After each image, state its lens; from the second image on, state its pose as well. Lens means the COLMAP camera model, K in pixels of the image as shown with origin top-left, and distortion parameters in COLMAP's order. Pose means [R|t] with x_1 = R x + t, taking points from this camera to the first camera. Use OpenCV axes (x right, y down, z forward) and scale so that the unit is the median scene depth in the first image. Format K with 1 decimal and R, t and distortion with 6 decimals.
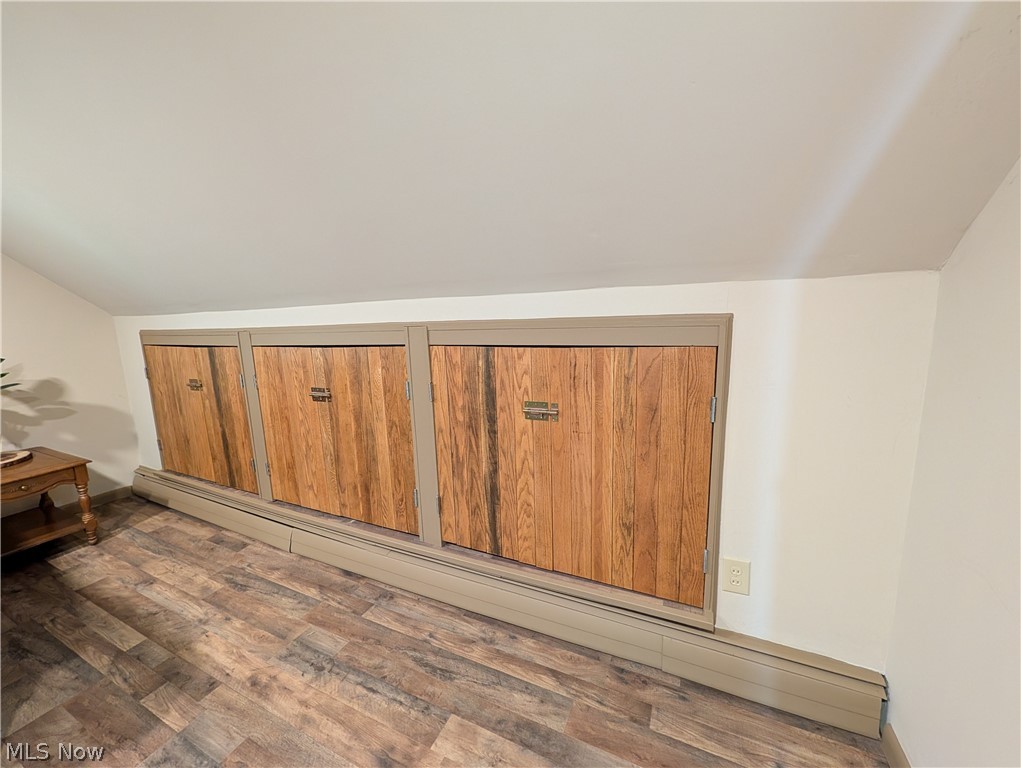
lens RADIAL K [[394.6, 0, 510.7], [0, 394.6, 382.9], [0, 0, 1]] dist [-0.000790, 0.000164]
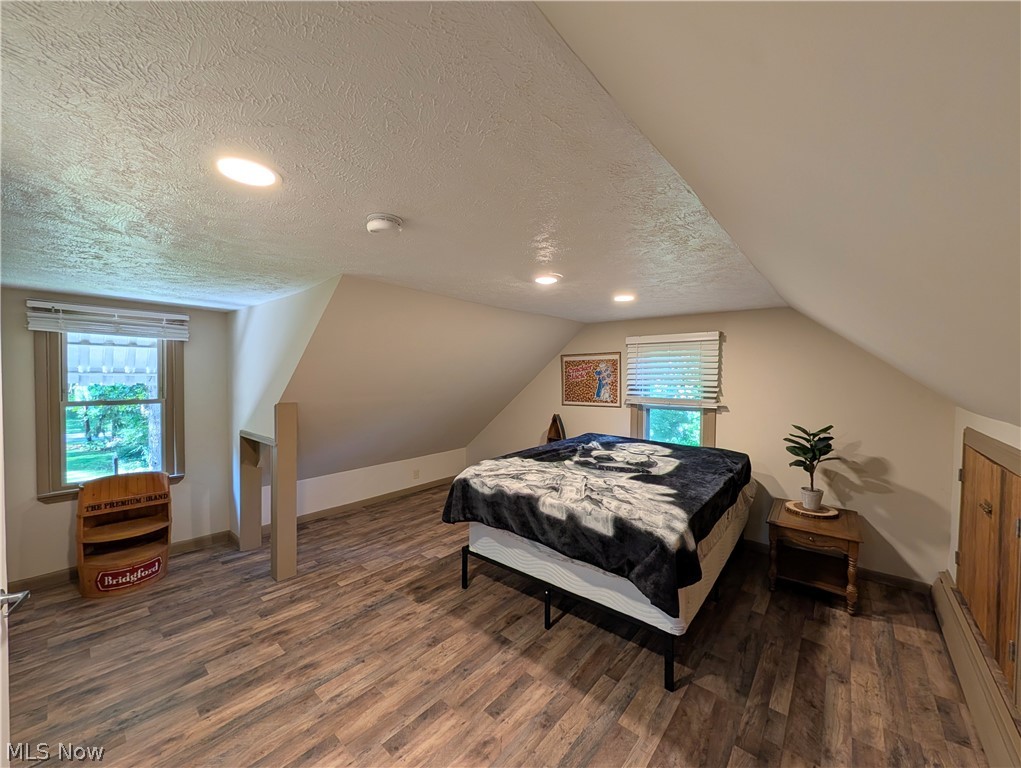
lens RADIAL K [[394.6, 0, 512.8], [0, 394.6, 382.3], [0, 0, 1]] dist [-0.000790, 0.000164]
pose [[-0.265900, 0.049760, -0.962715, 0.211587], [-0.153036, 0.983824, 0.093119, -0.180467], [0.951776, 0.172090, -0.253984, 0.264396]]
